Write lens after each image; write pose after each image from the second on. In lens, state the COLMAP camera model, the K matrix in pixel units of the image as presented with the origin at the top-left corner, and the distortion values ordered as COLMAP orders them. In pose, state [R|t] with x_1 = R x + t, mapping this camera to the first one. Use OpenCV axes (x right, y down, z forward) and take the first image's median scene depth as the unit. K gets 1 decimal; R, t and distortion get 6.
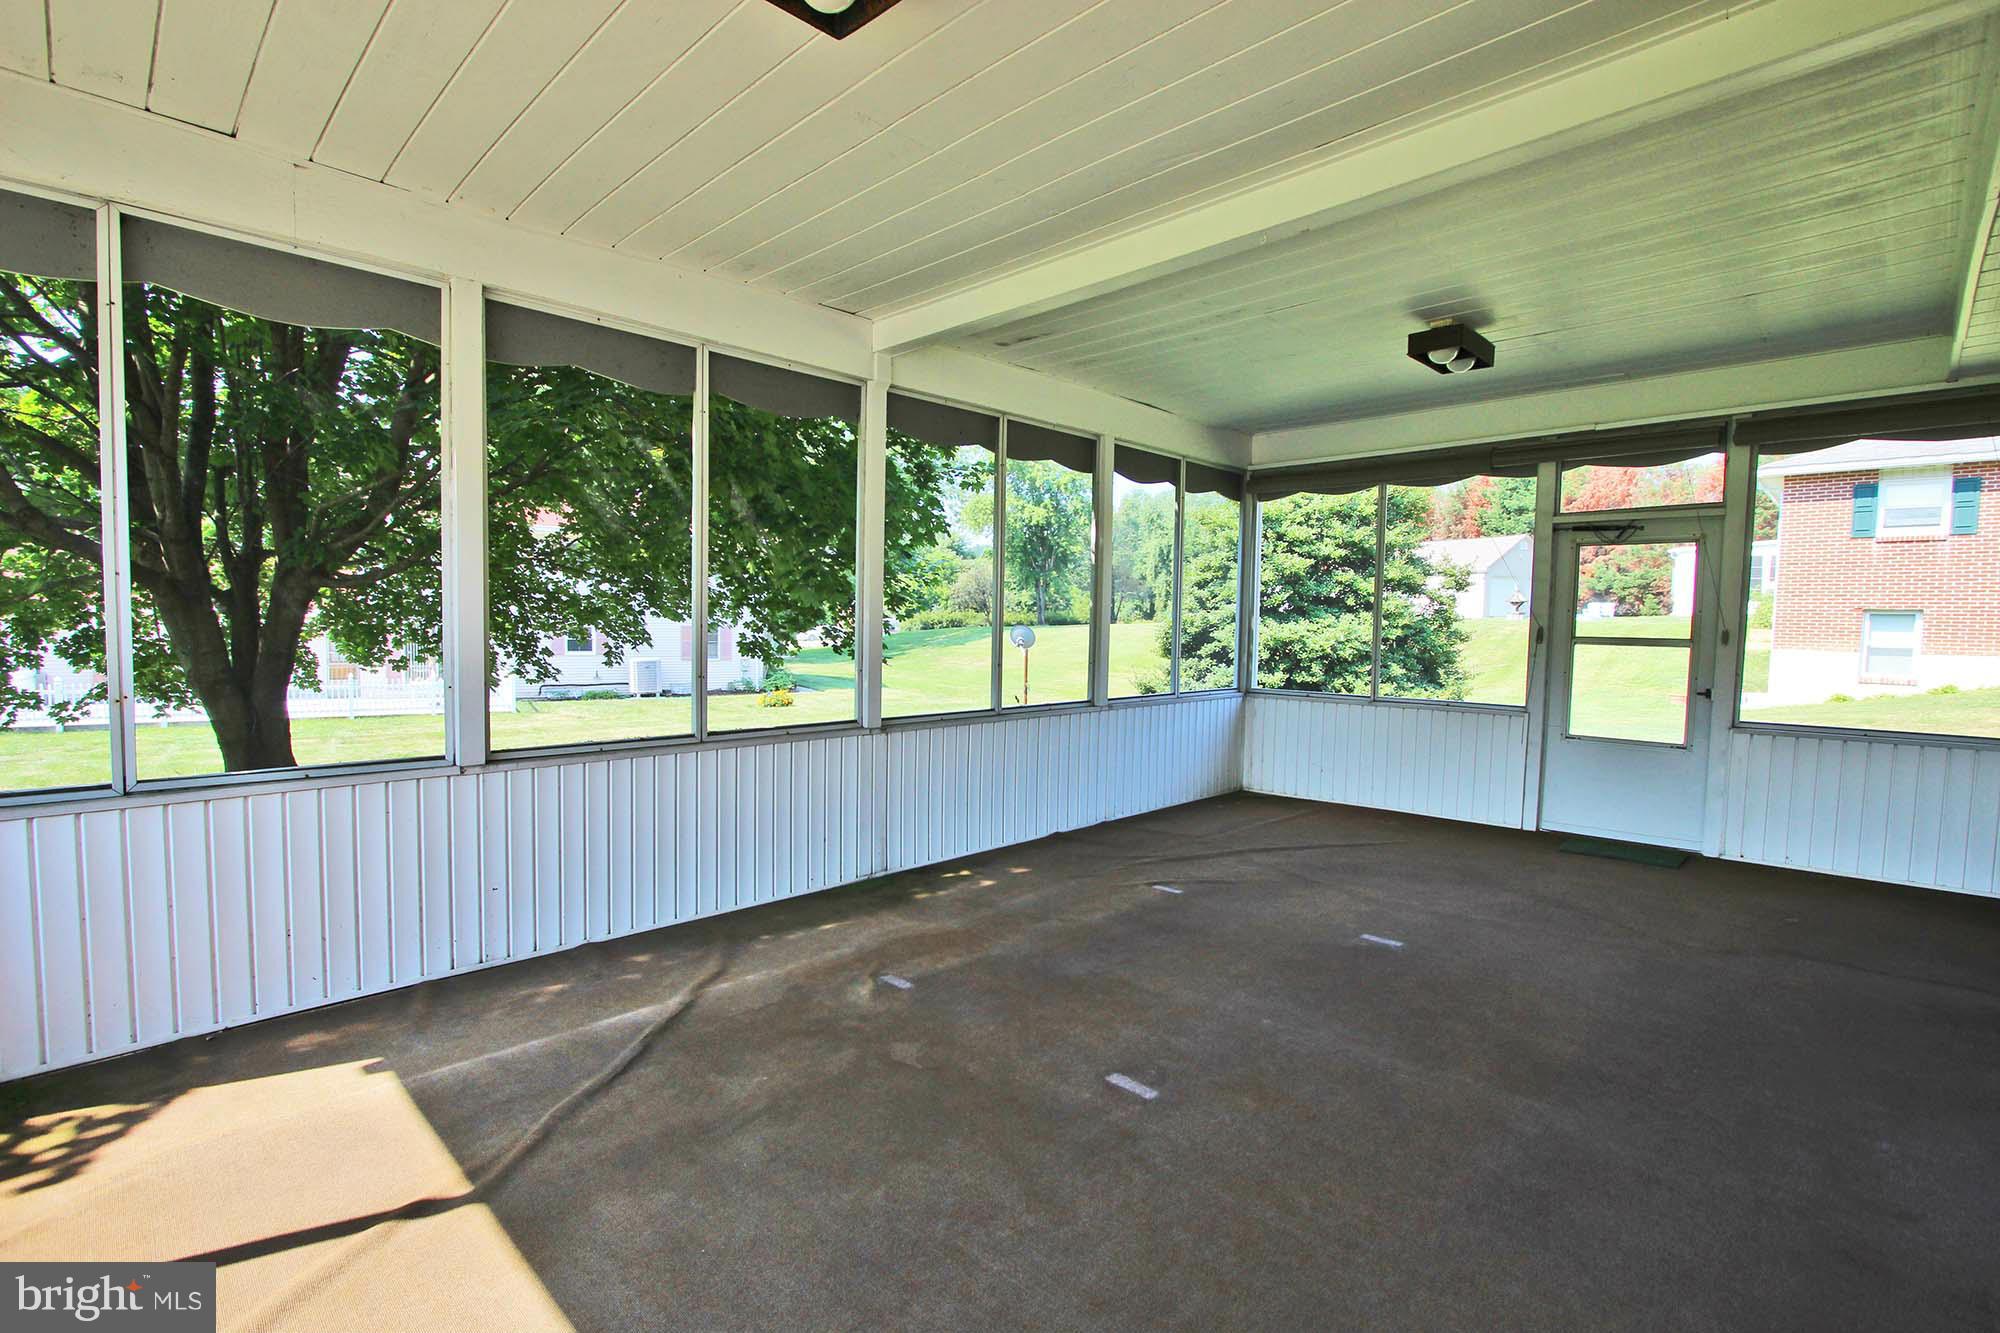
lens RADIAL K [[917.2, 0, 988.8], [0, 917.2, 673.3], [0, 0, 1]] dist [-0.015712, -0.000324]
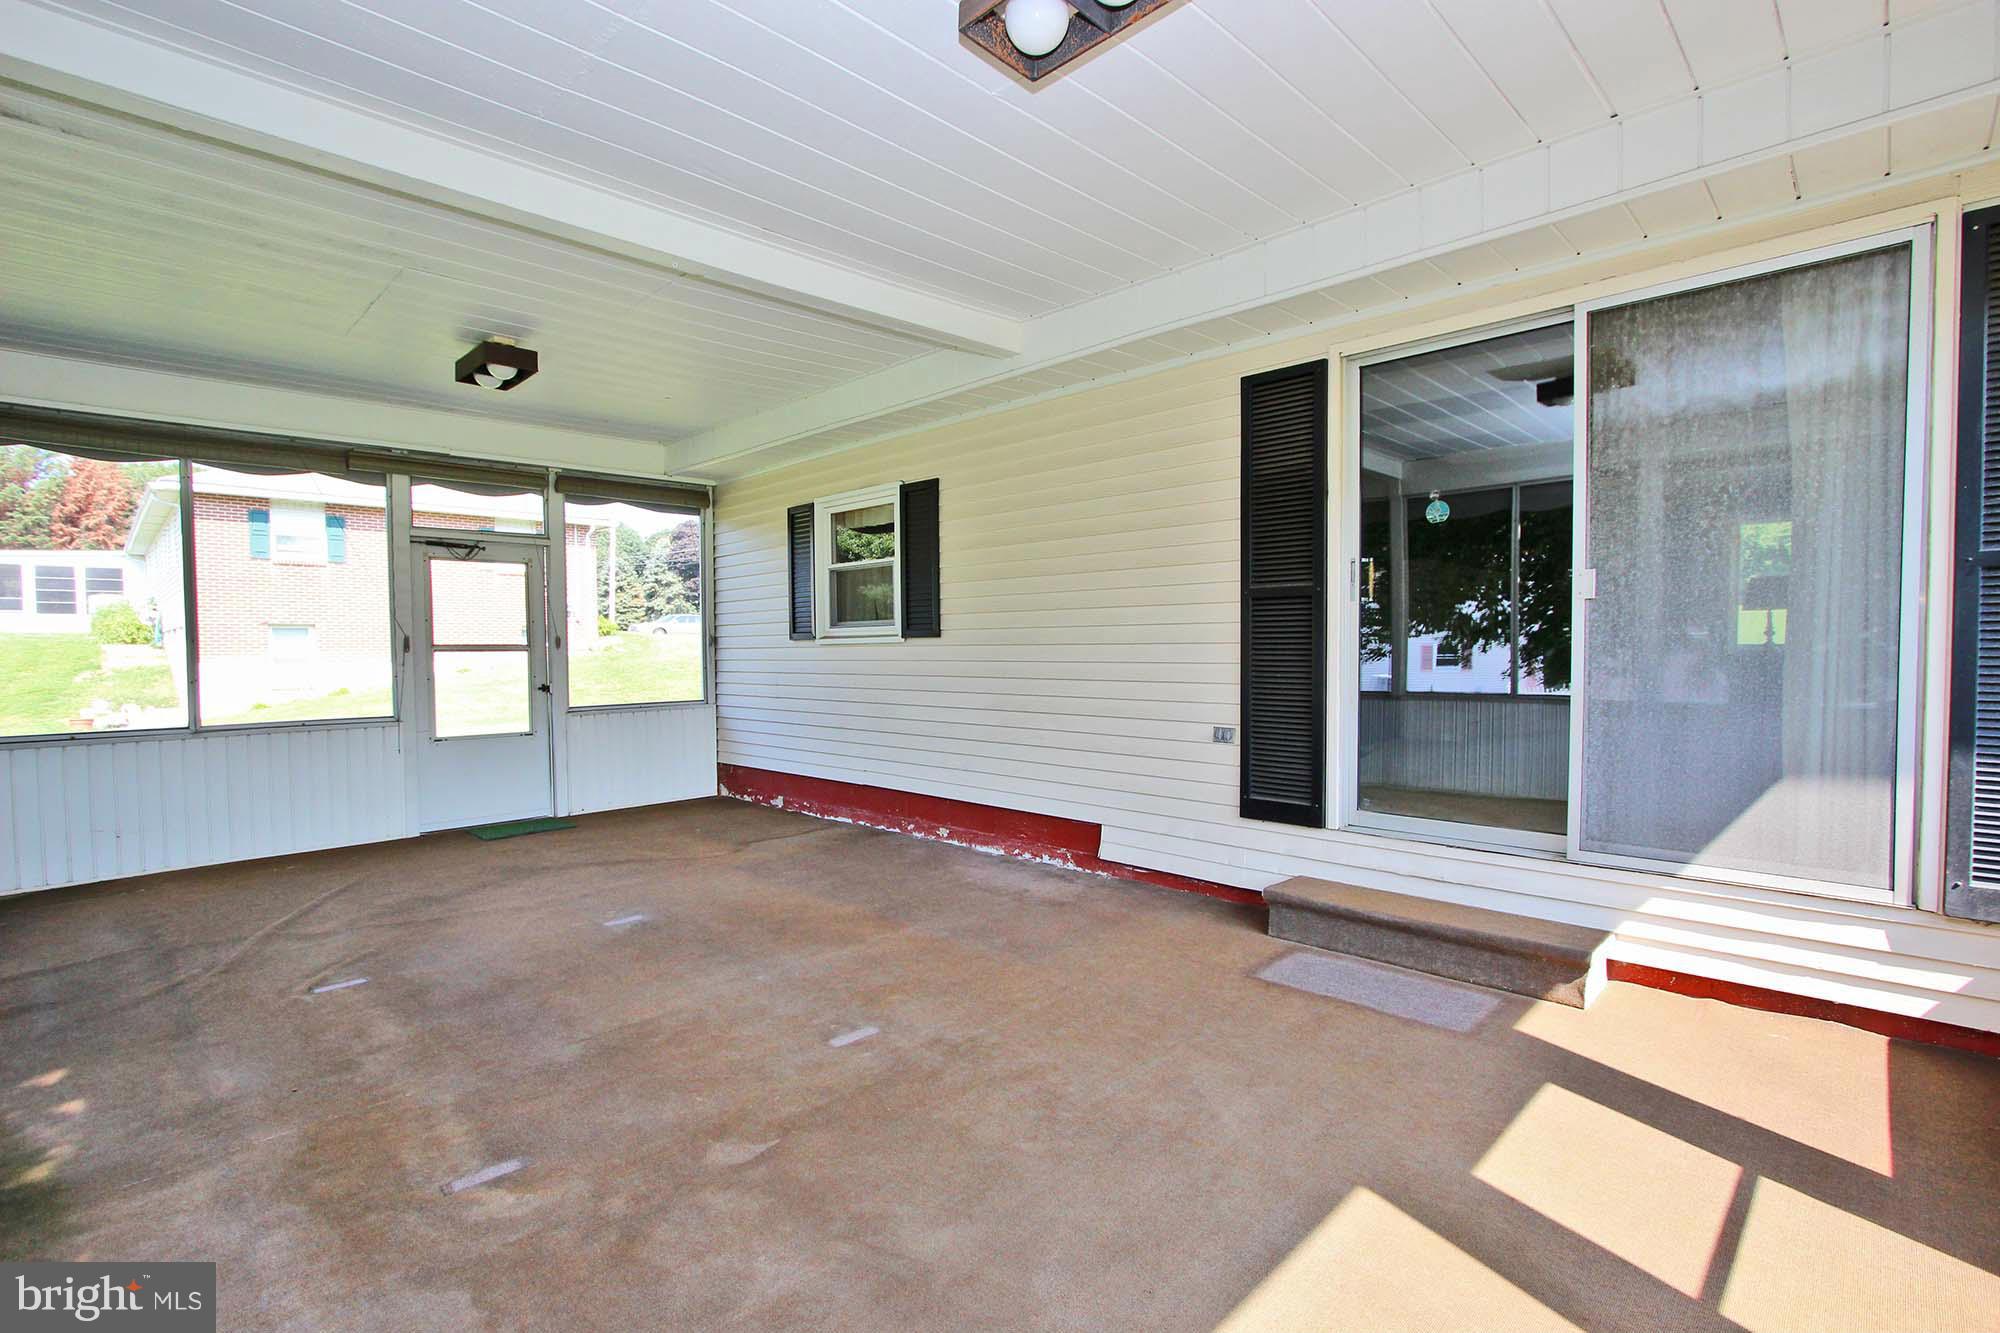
lens RADIAL K [[917.2, 0, 988.8], [0, 917.2, 673.3], [0, 0, 1]] dist [-0.015712, -0.000324]
pose [[0.007690, -0.045700, 0.998926, -0.534892], [0.063811, 0.996942, 0.045118, -0.018115], [-0.997932, 0.063395, 0.010583, 0.452833]]
